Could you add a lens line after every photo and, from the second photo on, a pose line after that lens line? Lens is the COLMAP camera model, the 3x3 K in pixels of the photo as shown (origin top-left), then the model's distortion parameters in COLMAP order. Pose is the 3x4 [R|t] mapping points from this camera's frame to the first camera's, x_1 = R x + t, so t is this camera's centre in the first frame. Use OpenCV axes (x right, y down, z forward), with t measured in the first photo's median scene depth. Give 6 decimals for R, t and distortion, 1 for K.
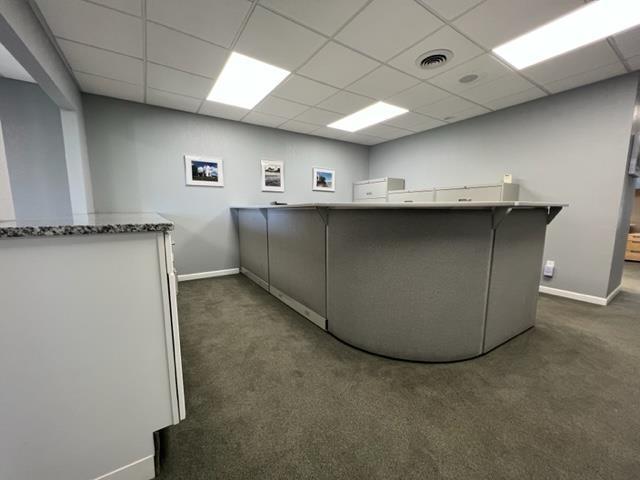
lens RADIAL K [[255.5, 0, 319.2], [0, 255.5, 242.4], [0, 0, 1]] dist [-0.001173, -0.000483]
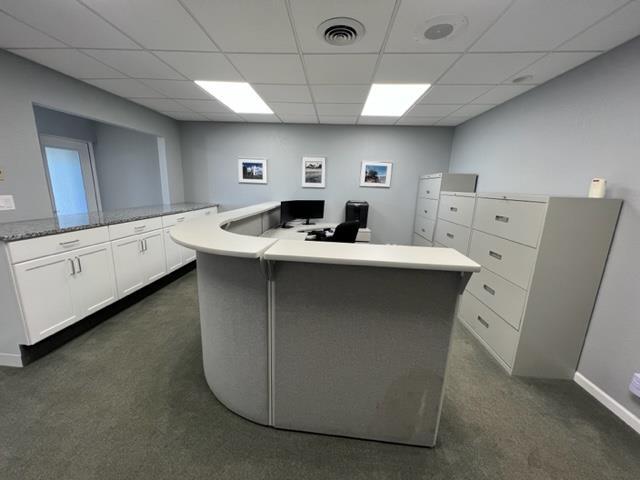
lens RADIAL K [[257.2, 0, 319.4], [0, 257.2, 242.0], [0, 0, 1]] dist [-0.003130, 0.000159]
pose [[0.795154, 0.156998, -0.585732, 0.681790], [-0.111707, 0.987297, 0.112986, -0.149795], [0.596030, -0.024410, 0.802591, 0.267577]]
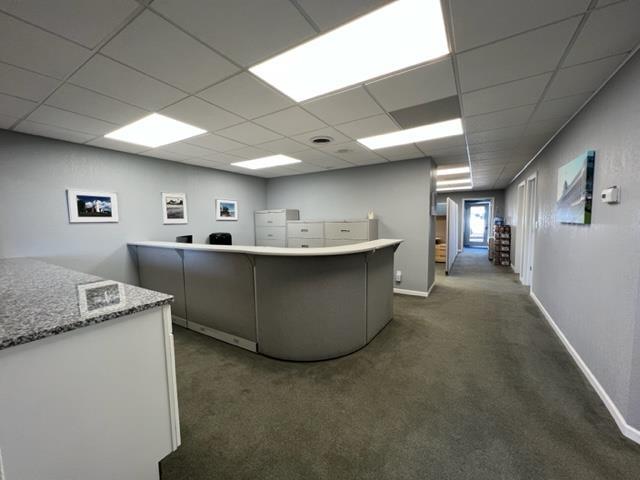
lens RADIAL K [[255.5, 0, 319.7], [0, 255.5, 241.9], [0, 0, 1]] dist [-0.001173, -0.000483]
pose [[0.907722, -0.049072, 0.416693, -0.130150], [0.069274, 0.997035, -0.033490, -0.082633], [-0.413814, 0.059266, 0.908430, -0.181465]]
